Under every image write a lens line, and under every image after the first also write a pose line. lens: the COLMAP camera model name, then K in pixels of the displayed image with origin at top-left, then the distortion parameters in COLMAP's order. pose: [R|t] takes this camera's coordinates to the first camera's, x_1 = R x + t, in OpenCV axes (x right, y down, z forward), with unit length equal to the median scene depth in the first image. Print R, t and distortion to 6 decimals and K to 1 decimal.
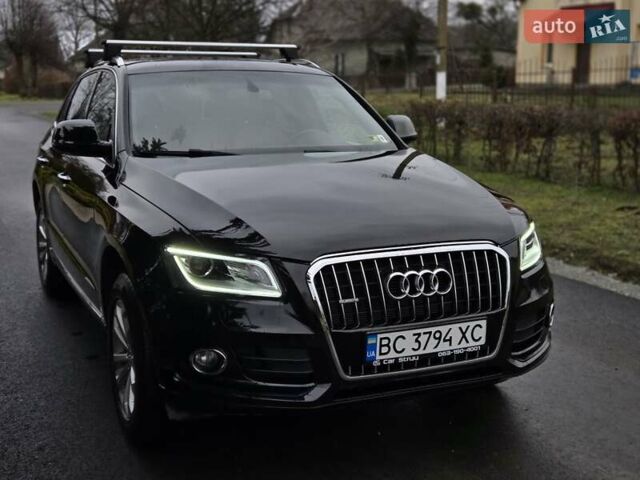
lens RADIAL K [[865.3, 0, 321.3], [0, 865.3, 252.0], [0, 0, 1]] dist [0.083310, 0.000000]
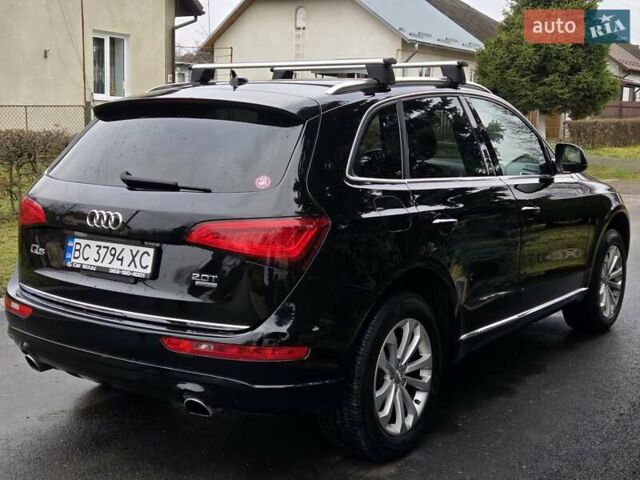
lens RADIAL K [[865.3, 0, 315.2], [0, 865.3, 236.2], [0, 0, 1]] dist [0.083310, 0.000000]
pose [[0.493986, -0.002577, -0.869466, 1.177240], [-0.333956, 0.922728, -0.192472, 0.198644], [0.802777, 0.385442, 0.454955, 0.691134]]
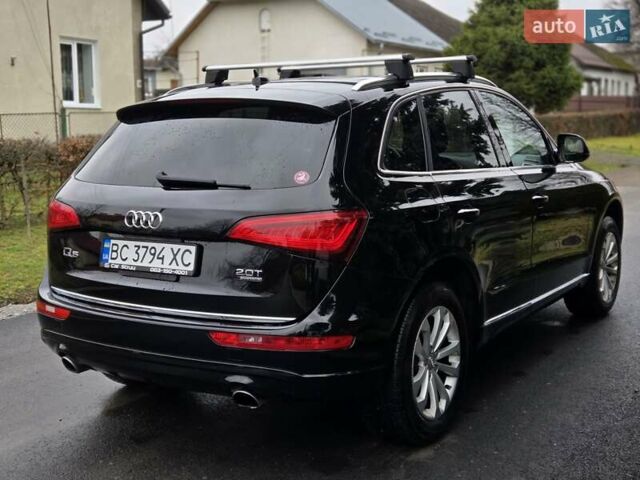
lens RADIAL K [[865.3, 0, 323.5], [0, 865.3, 241.6], [0, 0, 1]] dist [0.083310, 0.000000]
pose [[0.537101, -0.017472, -0.843337, 1.155608], [-0.291550, 0.934322, -0.205038, 0.242563], [0.791531, 0.356000, 0.496731, 0.611292]]
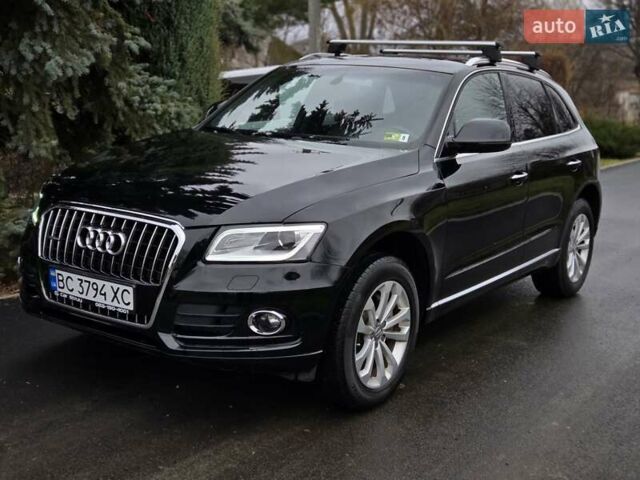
lens RADIAL K [[865.3, 0, 318.2], [0, 865.3, 253.6], [0, 0, 1]] dist [0.083310, 0.000000]
pose [[0.510453, 0.196106, -0.837245, 1.212262], [-0.208281, 0.972852, 0.100884, -0.120740], [0.834300, 0.122885, 0.537441, 0.614639]]
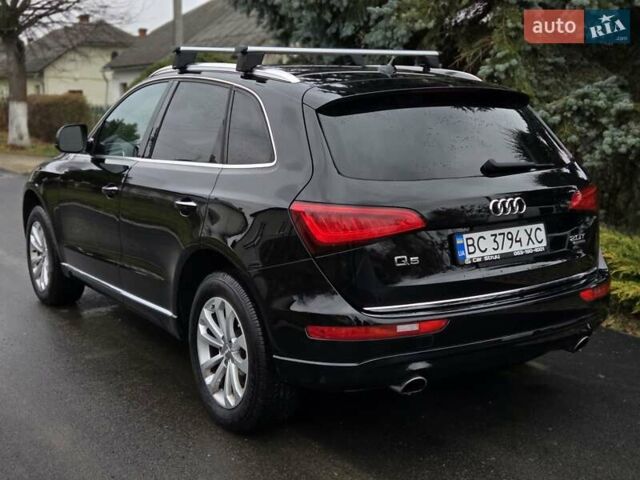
lens RADIAL K [[865.3, 0, 323.0], [0, 865.3, 236.9], [0, 0, 1]] dist [0.083310, 0.000000]
pose [[0.974852, -0.159042, 0.156105, -0.273993], [0.195389, 0.946859, -0.255502, 0.332116], [-0.107174, 0.279578, 0.954123, -0.049339]]
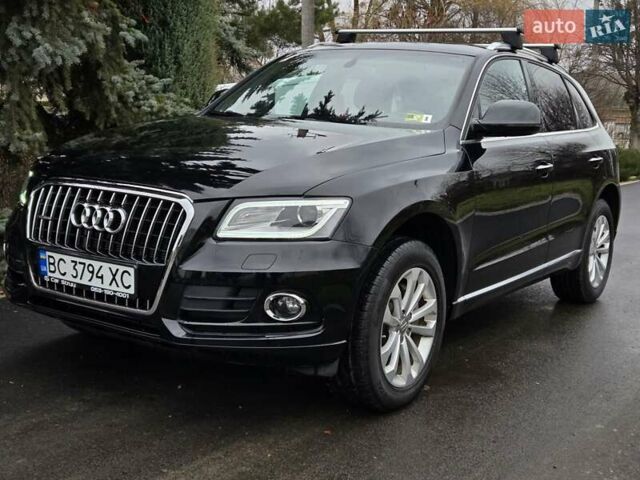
lens RADIAL K [[865.3, 0, 326.5], [0, 865.3, 246.3], [0, 0, 1]] dist [0.083310, 0.000000]
pose [[0.532519, 0.159585, -0.831238, 1.105614], [-0.213877, 0.975566, 0.050277, -0.039467], [0.818951, 0.151009, 0.553639, 0.646867]]
